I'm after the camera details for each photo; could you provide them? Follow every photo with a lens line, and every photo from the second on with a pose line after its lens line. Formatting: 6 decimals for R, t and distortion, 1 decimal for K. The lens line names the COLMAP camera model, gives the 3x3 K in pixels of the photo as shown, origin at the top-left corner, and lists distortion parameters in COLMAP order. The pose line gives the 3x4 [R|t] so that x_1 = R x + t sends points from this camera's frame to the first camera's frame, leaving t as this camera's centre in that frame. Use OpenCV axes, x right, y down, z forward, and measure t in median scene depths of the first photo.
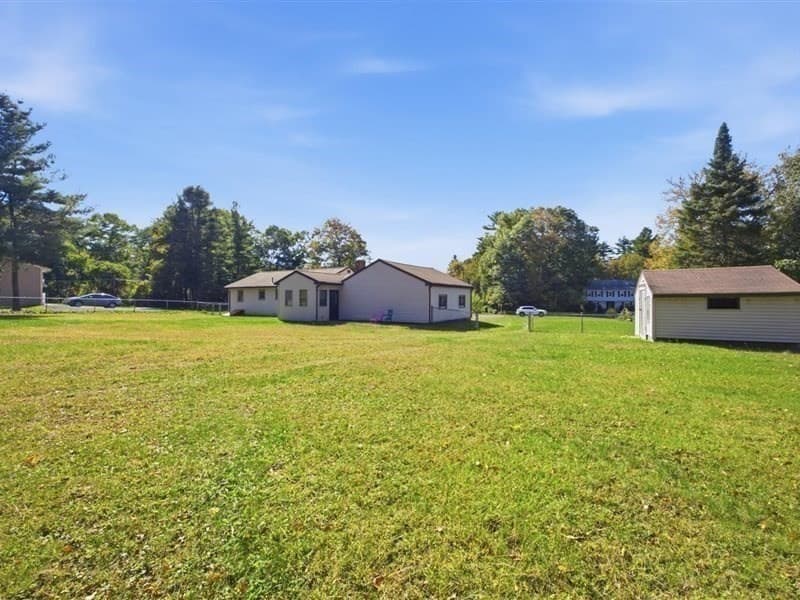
lens RADIAL K [[351.6, 0, 403.3], [0, 351.6, 297.3], [0, 0, 1]] dist [-0.025008, 0.000348]
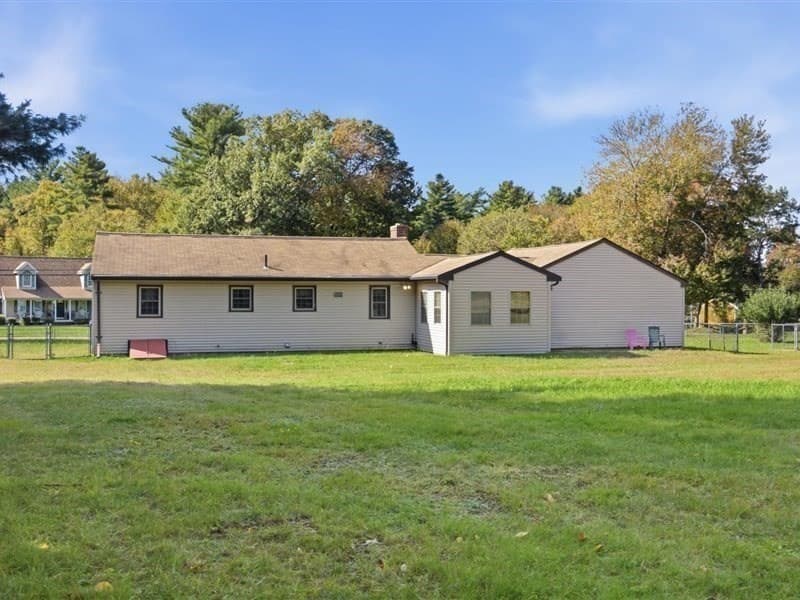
lens RADIAL K [[850.4, 0, 400.0], [0, 850.4, 300.0], [0, 0, 1]] dist [0.027253, 0.013069]
pose [[0.685060, -0.004211, 0.728475, -0.517812], [-0.002185, 0.999967, 0.007835, -0.007187], [-0.728484, -0.006959, 0.685028, 0.119758]]
